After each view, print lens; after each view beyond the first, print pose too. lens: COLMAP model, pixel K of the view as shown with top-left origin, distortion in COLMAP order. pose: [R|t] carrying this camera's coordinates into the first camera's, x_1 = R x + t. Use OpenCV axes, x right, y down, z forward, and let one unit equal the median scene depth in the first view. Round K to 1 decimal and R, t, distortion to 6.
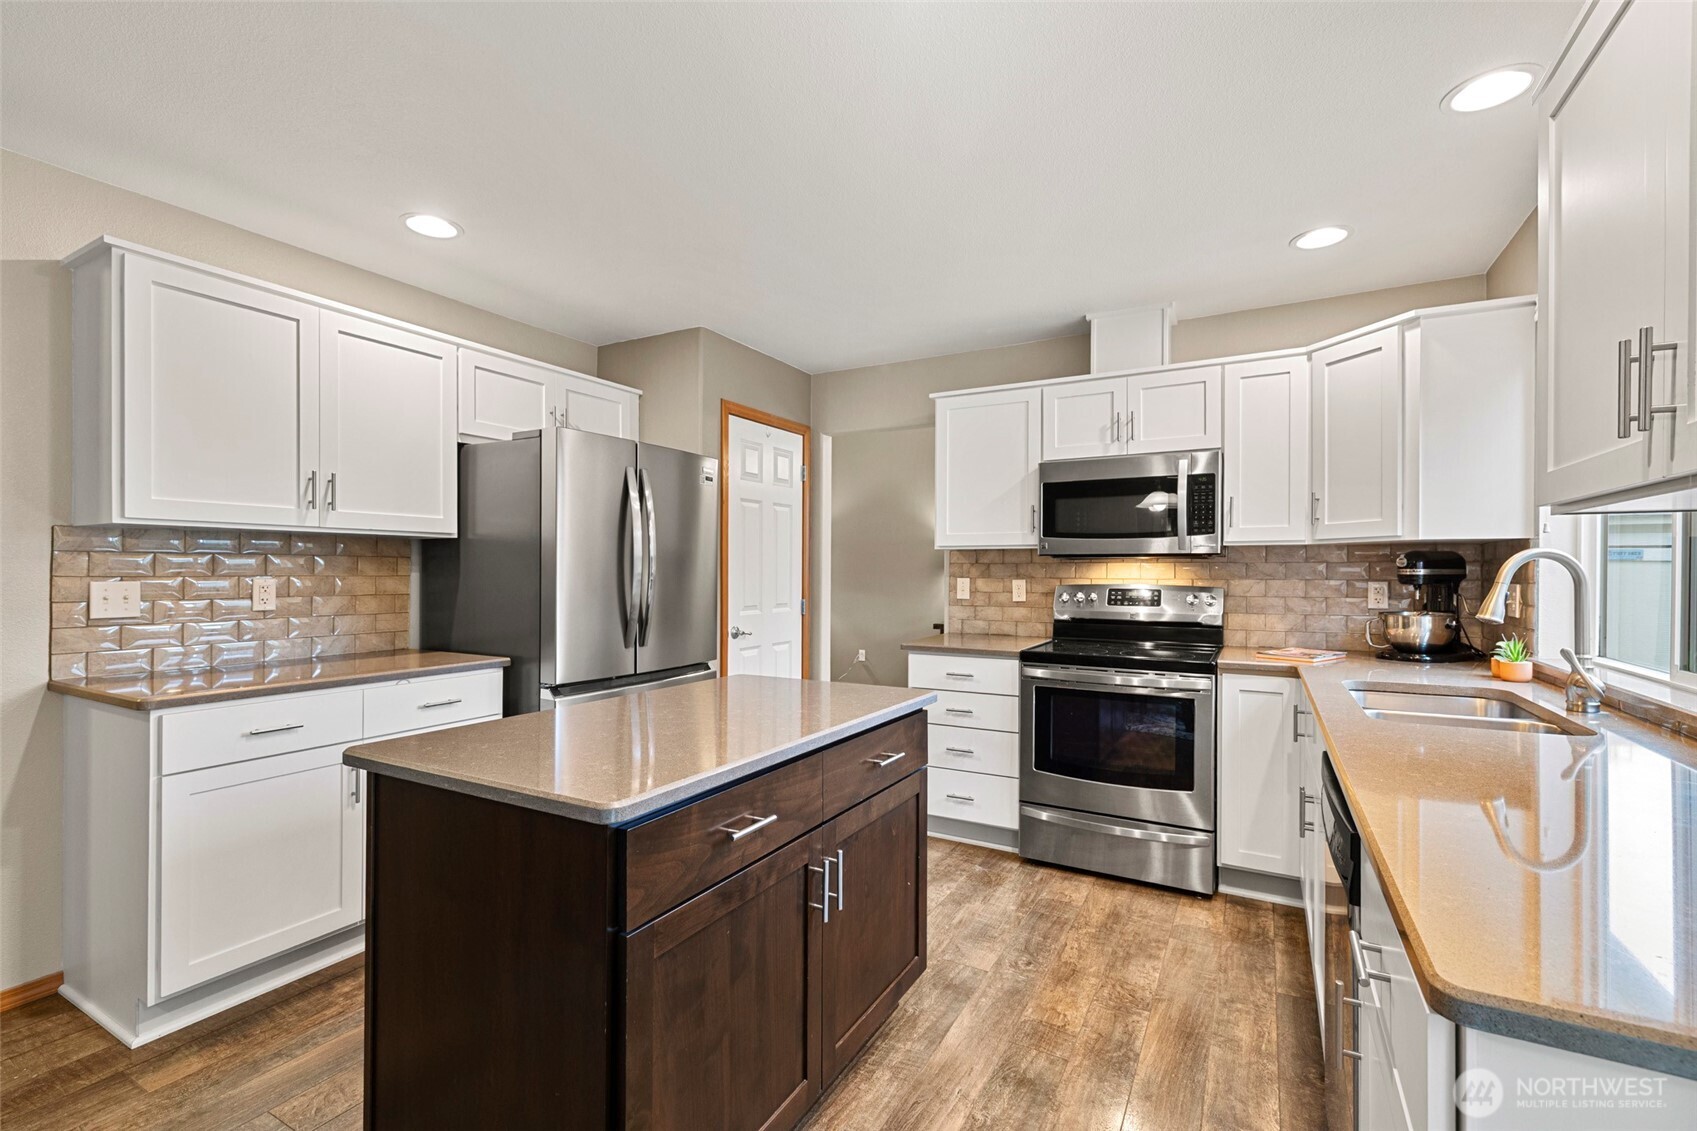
lens RADIAL K [[711.8, 0, 847.9], [0, 711.8, 573.3], [0, 0, 1]] dist [0.000425, -0.000735]
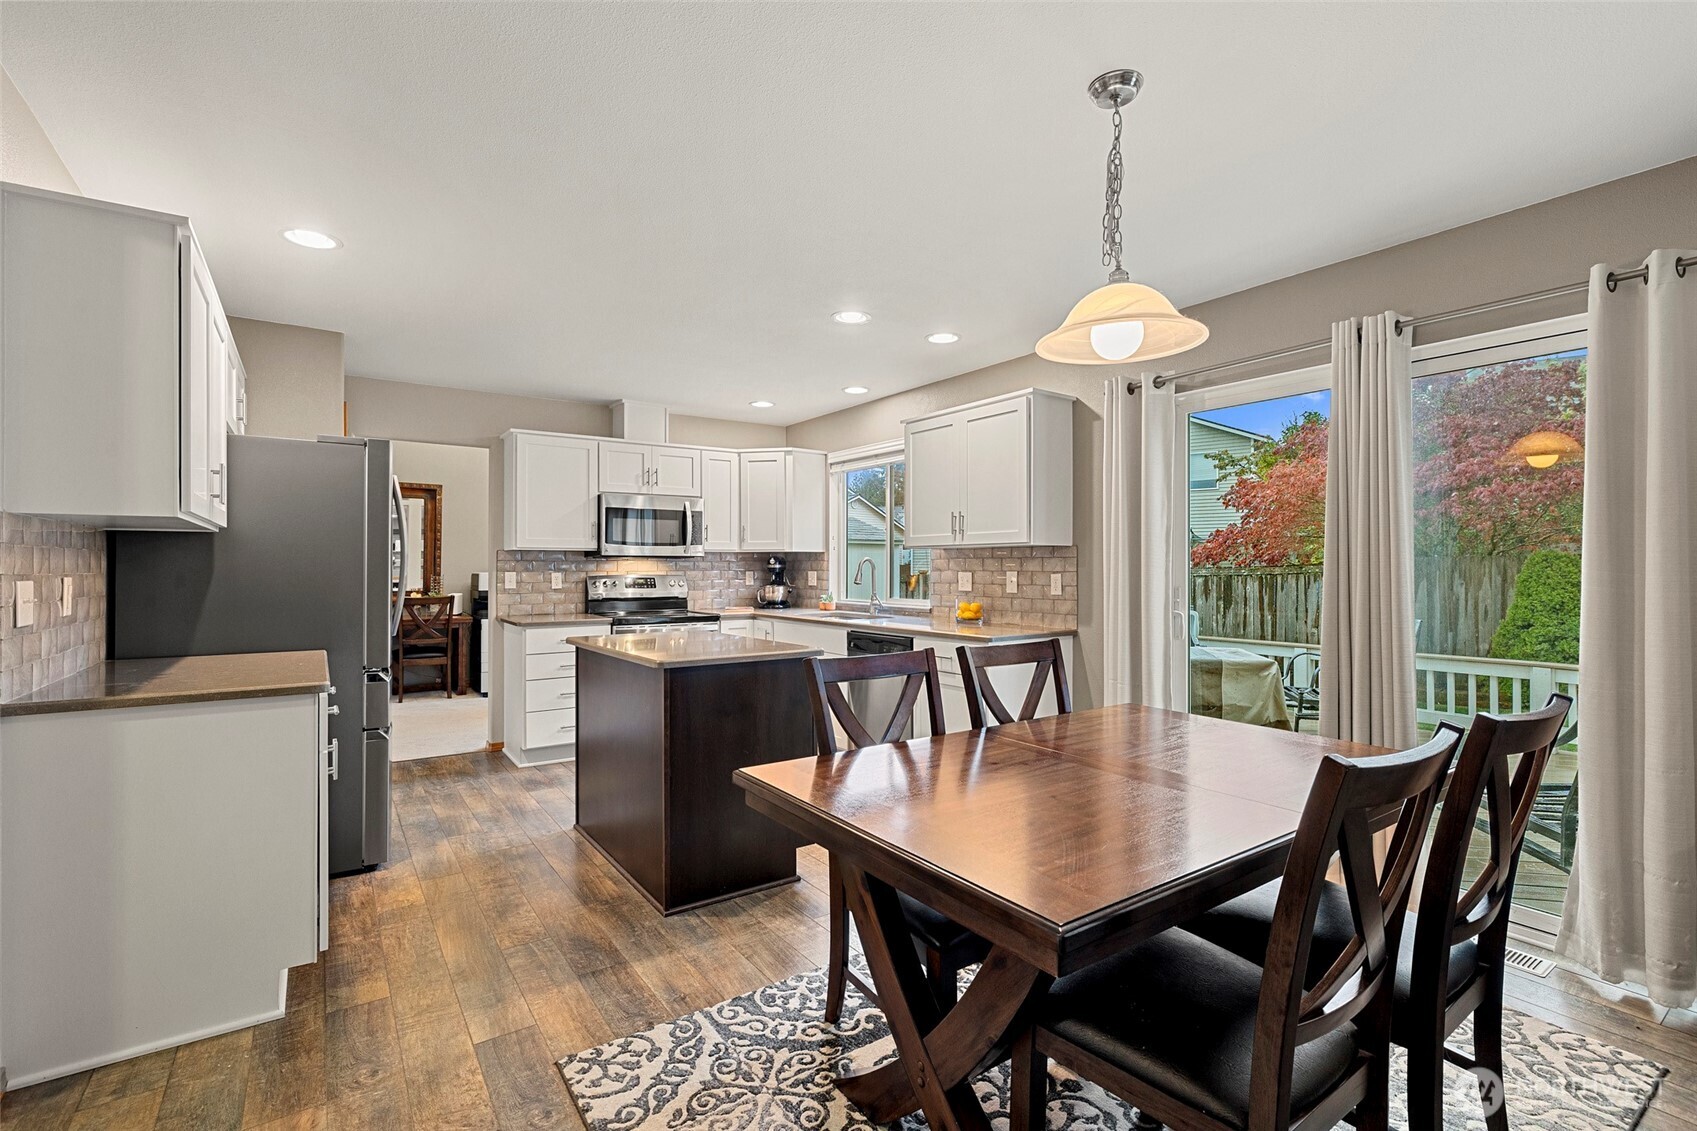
lens RADIAL K [[764.0, 0, 852.1], [0, 764.0, 563.9], [0, 0, 1]] dist [-0.011038, -0.000009]
pose [[0.428866, 0.000273, 0.903368, -1.148051], [0.003766, 0.999991, -0.002090, -0.003220], [-0.903360, 0.004298, 0.428861, -0.176636]]
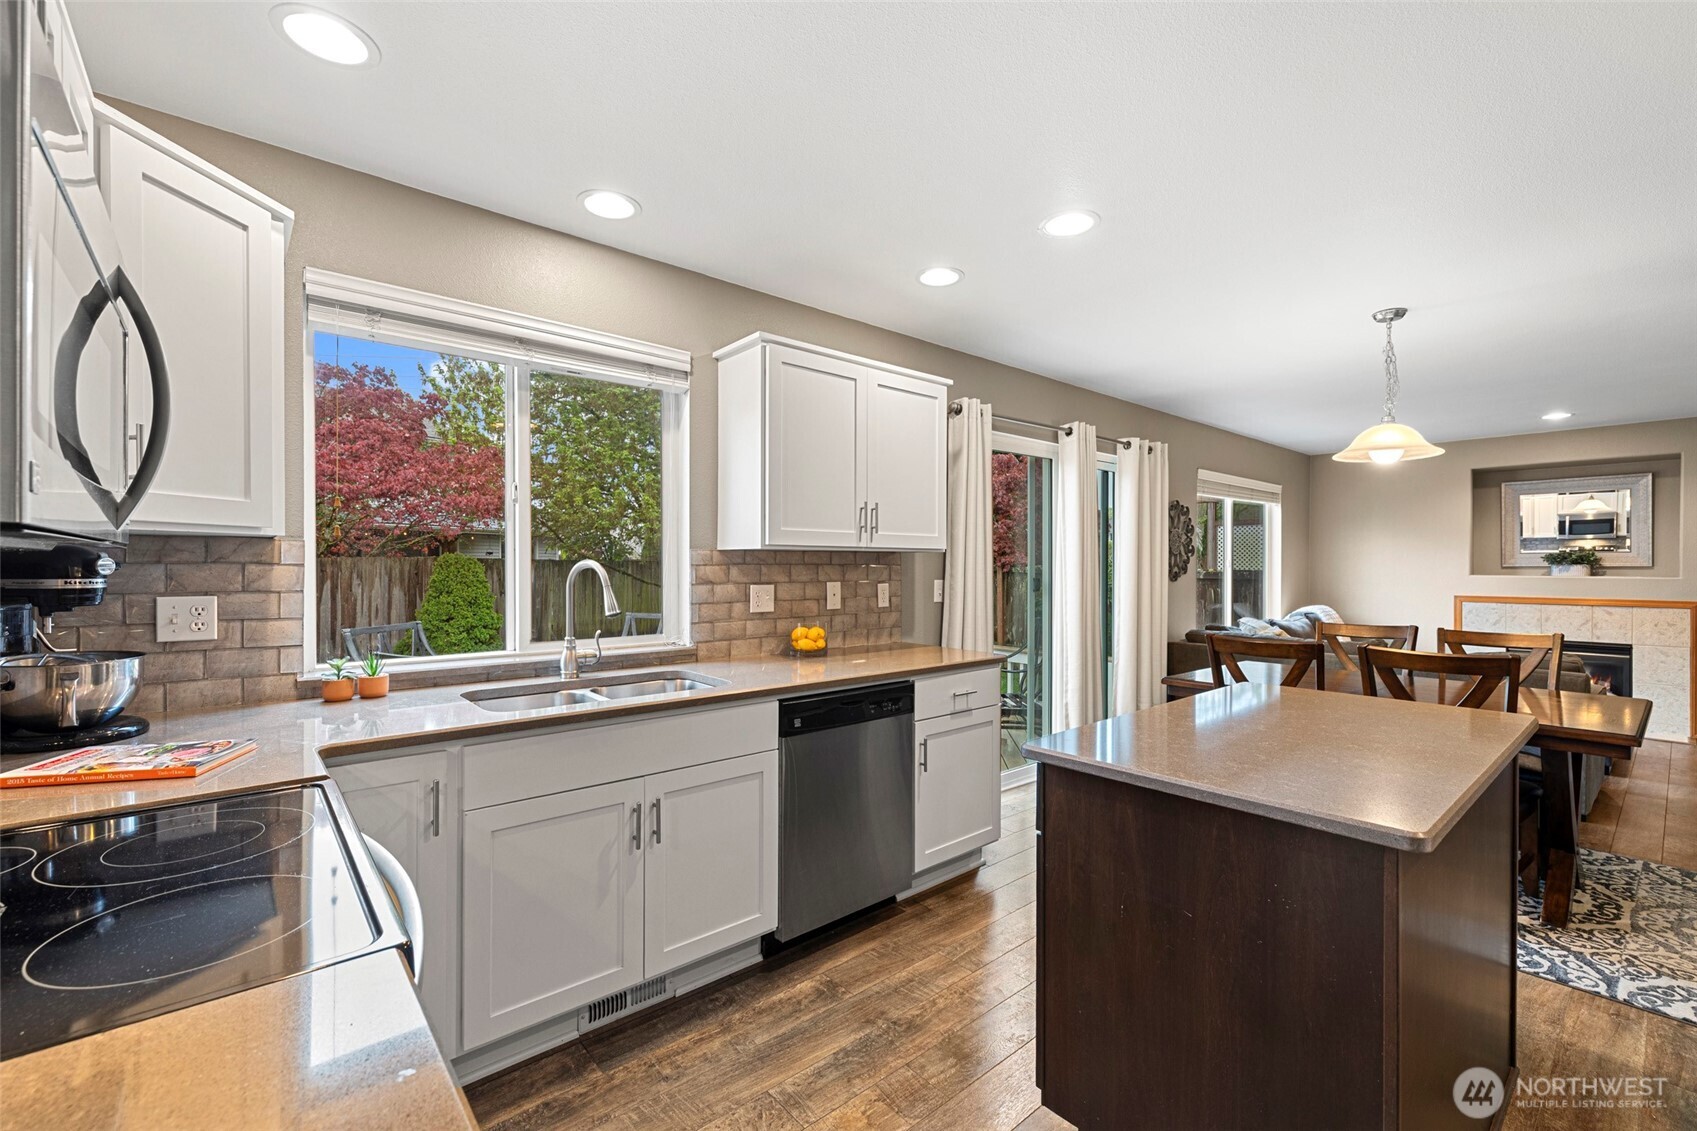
lens RADIAL K [[711.8, 0, 848.9], [0, 711.8, 572.4], [0, 0, 1]] dist [0.000425, -0.000735]
pose [[-0.939355, -0.008804, 0.342833, 0.029052], [-0.004607, 0.999904, 0.013052, -0.021352], [-0.342915, 0.010681, -0.939306, 1.335445]]
